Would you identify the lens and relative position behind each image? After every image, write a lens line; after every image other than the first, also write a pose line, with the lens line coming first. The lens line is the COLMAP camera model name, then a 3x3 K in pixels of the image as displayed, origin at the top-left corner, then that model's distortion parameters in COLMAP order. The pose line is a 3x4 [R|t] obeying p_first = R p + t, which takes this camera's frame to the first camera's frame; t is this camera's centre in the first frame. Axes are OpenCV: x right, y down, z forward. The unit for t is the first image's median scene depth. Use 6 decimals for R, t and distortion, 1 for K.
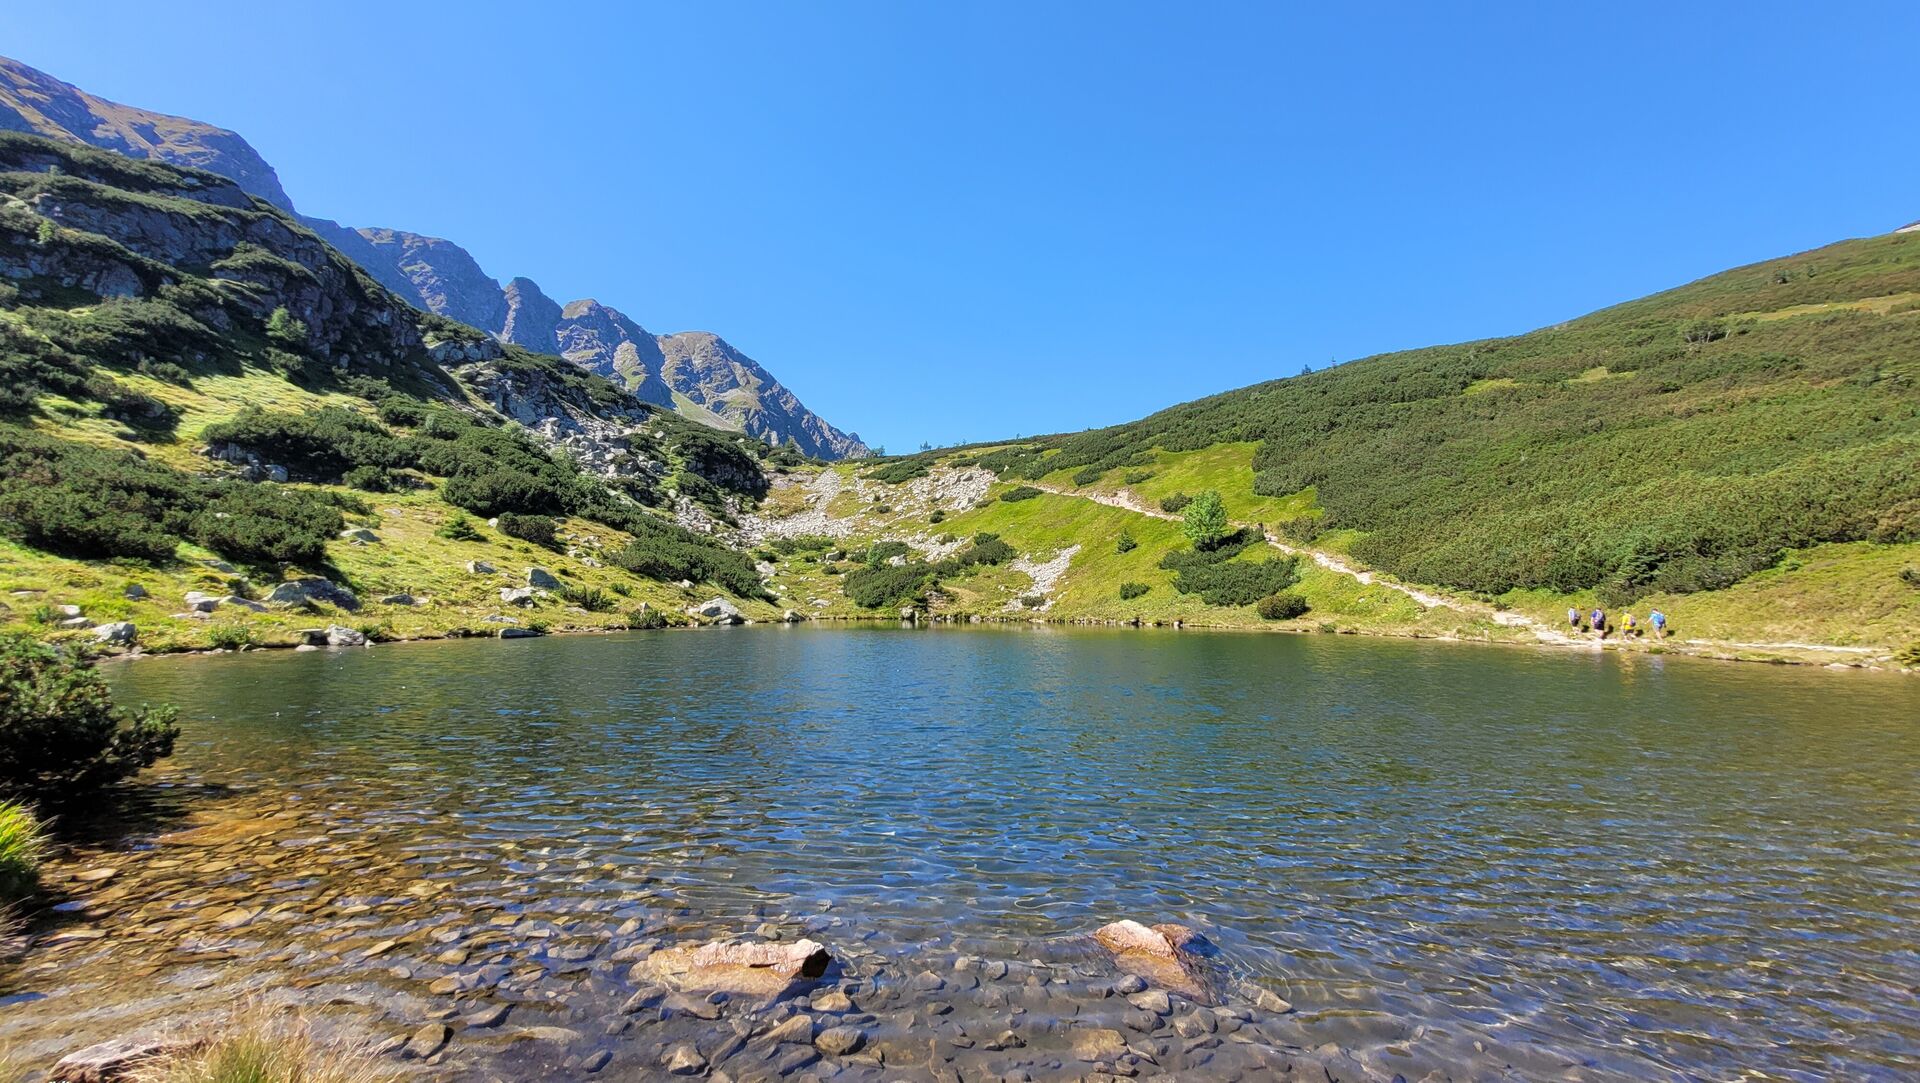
lens RADIAL K [[778.5, 0, 972.9], [0, 778.5, 571.7], [0, 0, 1]] dist [-0.002712, 0.000156]
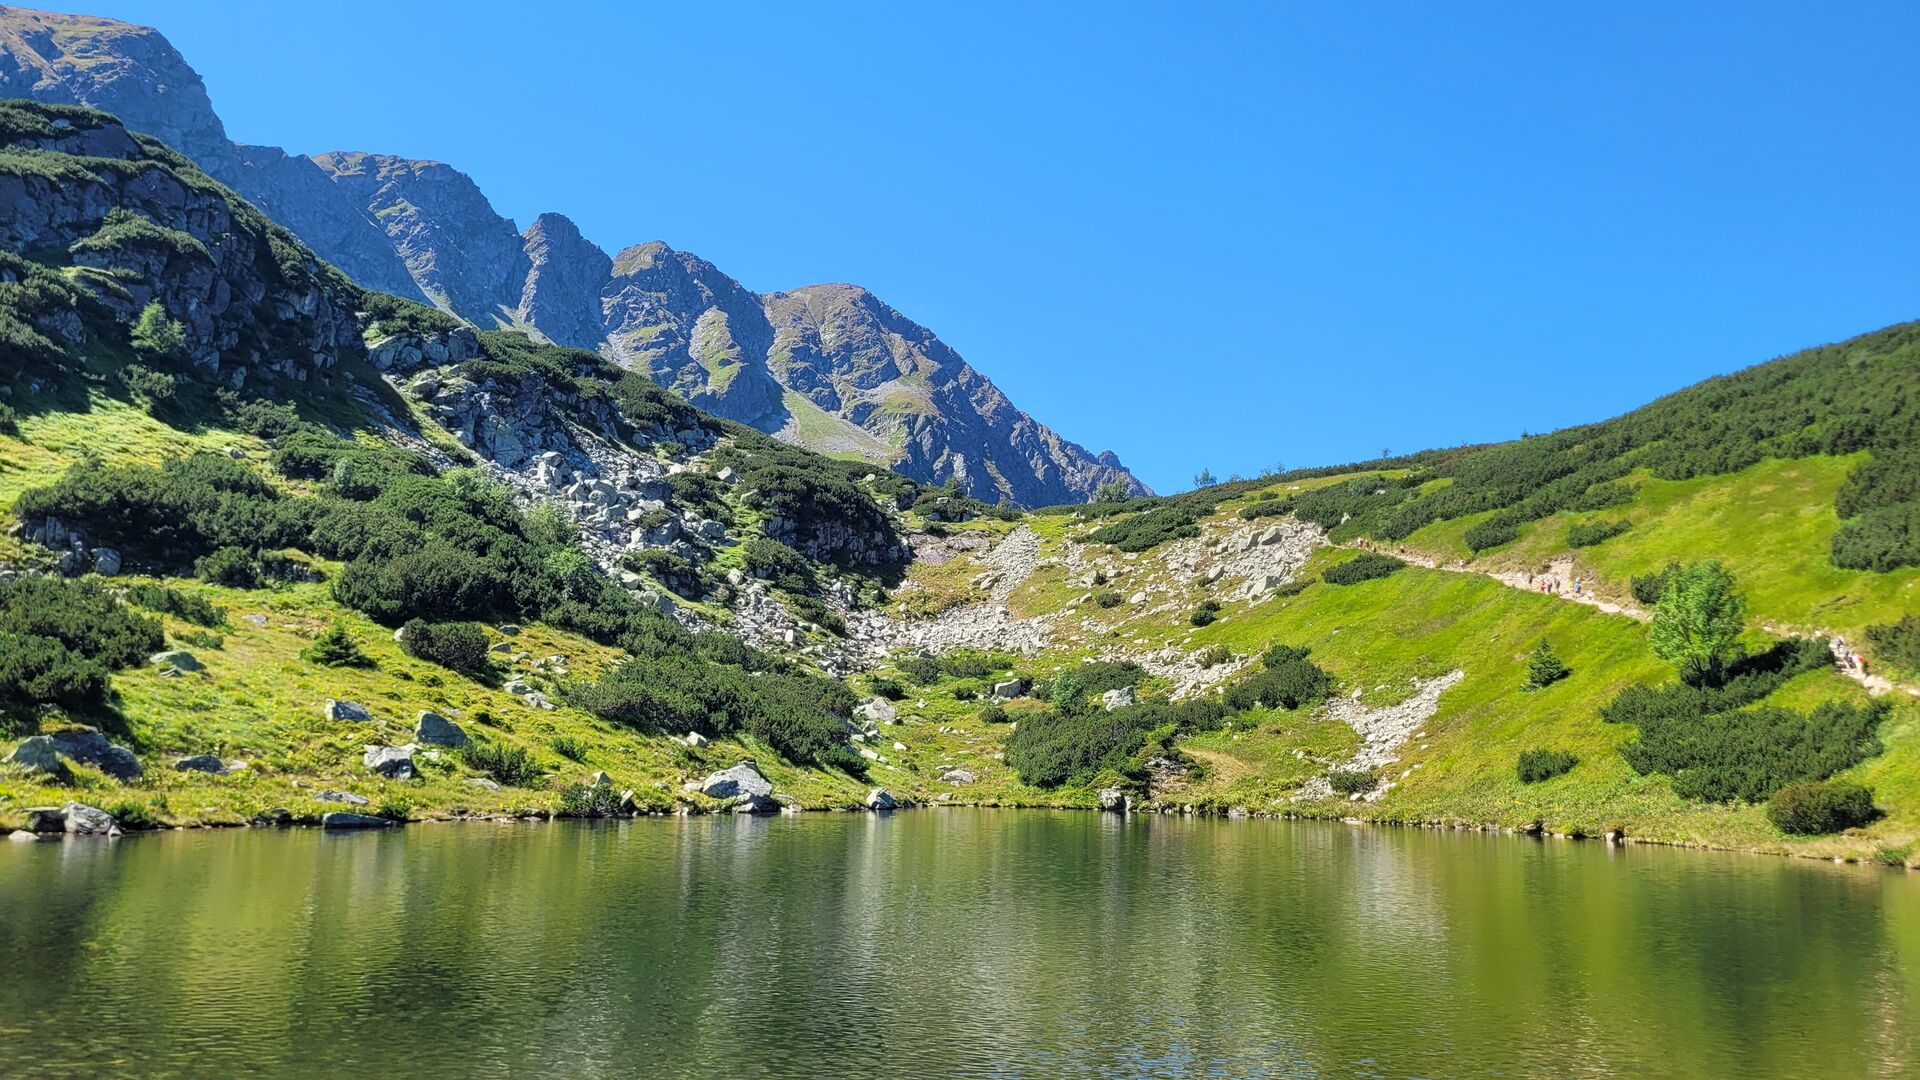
lens RADIAL K [[1497.7, 0, 960.0], [0, 1497.7, 540.0], [0, 0, 1]] dist [0.047784, -0.045669]
pose [[0.967846, -0.019516, -0.250786, 0.064419], [-0.009627, 0.993382, -0.114457, -0.003496], [0.251360, 0.113191, 0.961252, -0.022876]]
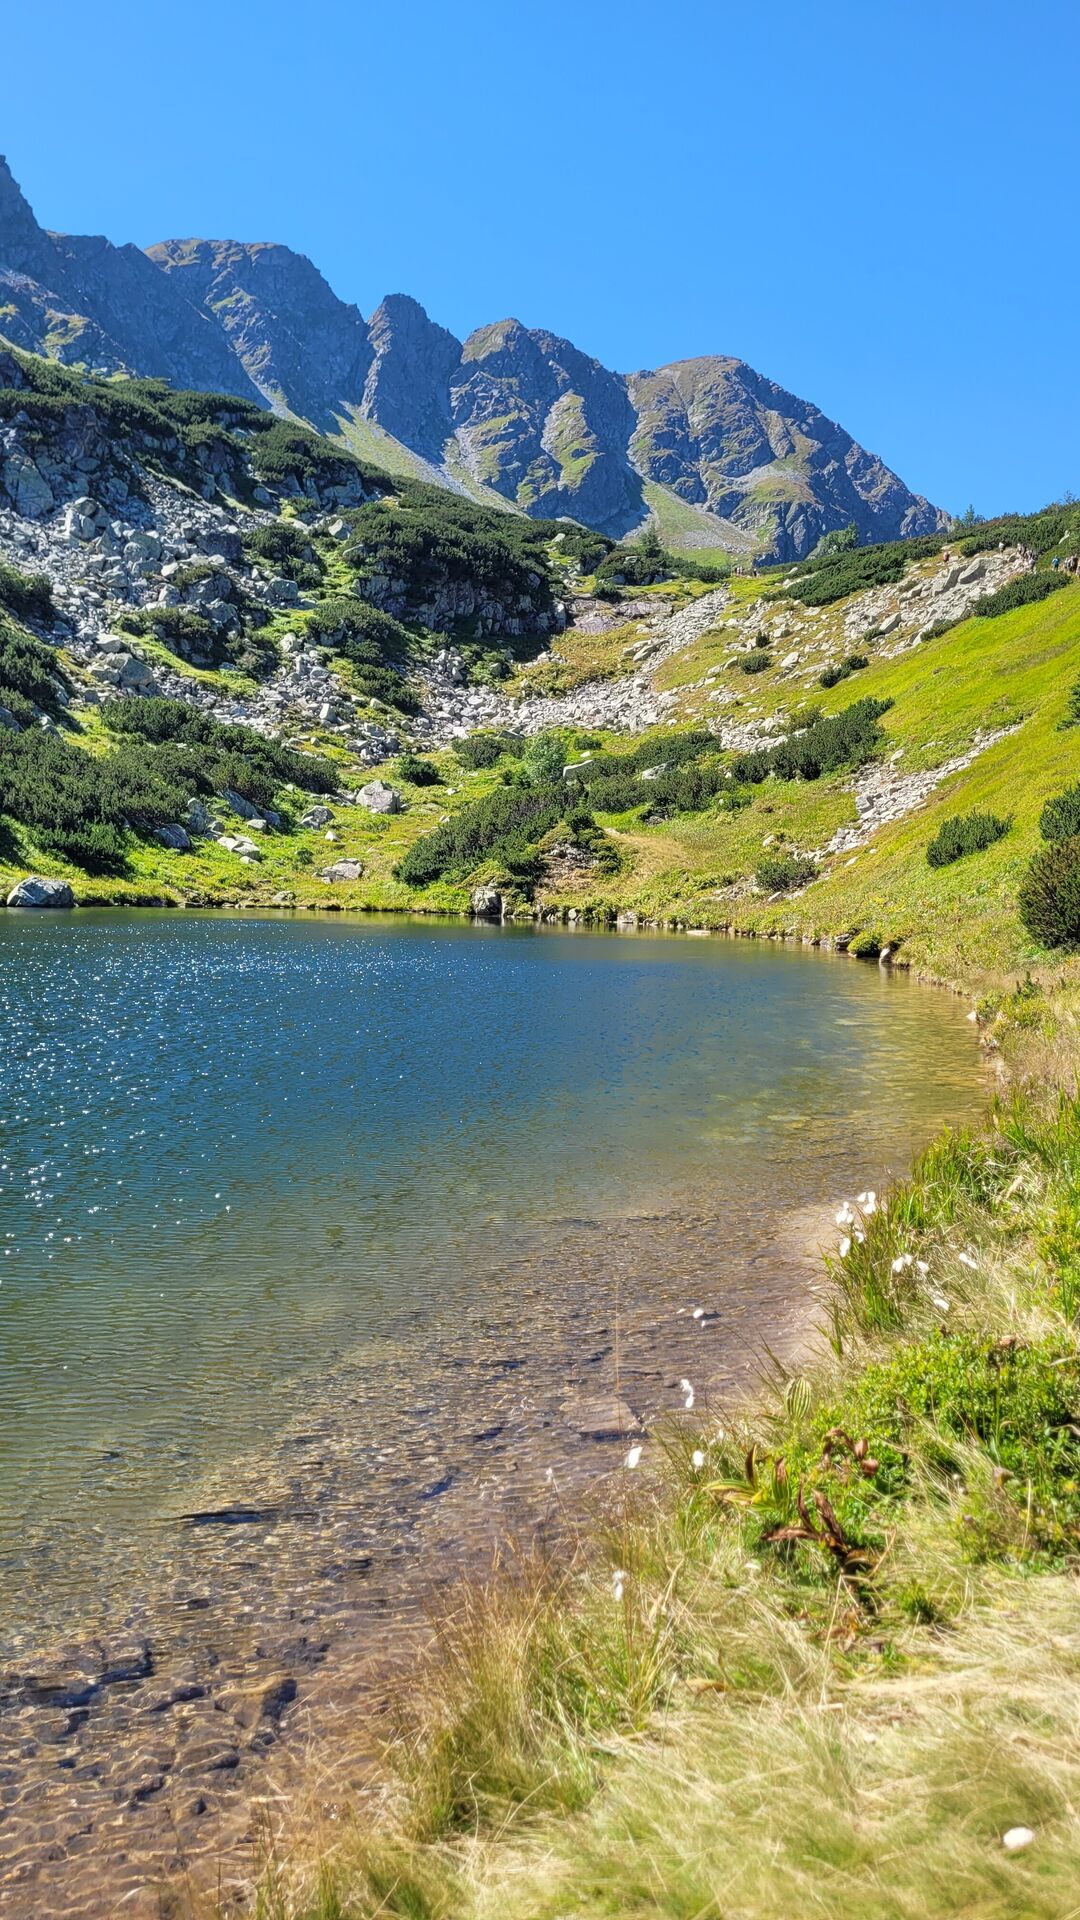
lens RADIAL K [[1497.7, 0, 536.1], [0, 1497.7, 1004.4], [0, 0, 1]] dist [0.047784, -0.045669]
pose [[0.889738, 0.060065, -0.452503, 0.232114], [-0.008935, 0.993407, 0.114296, 0.016577], [0.456385, -0.097650, 0.884408, 0.303643]]
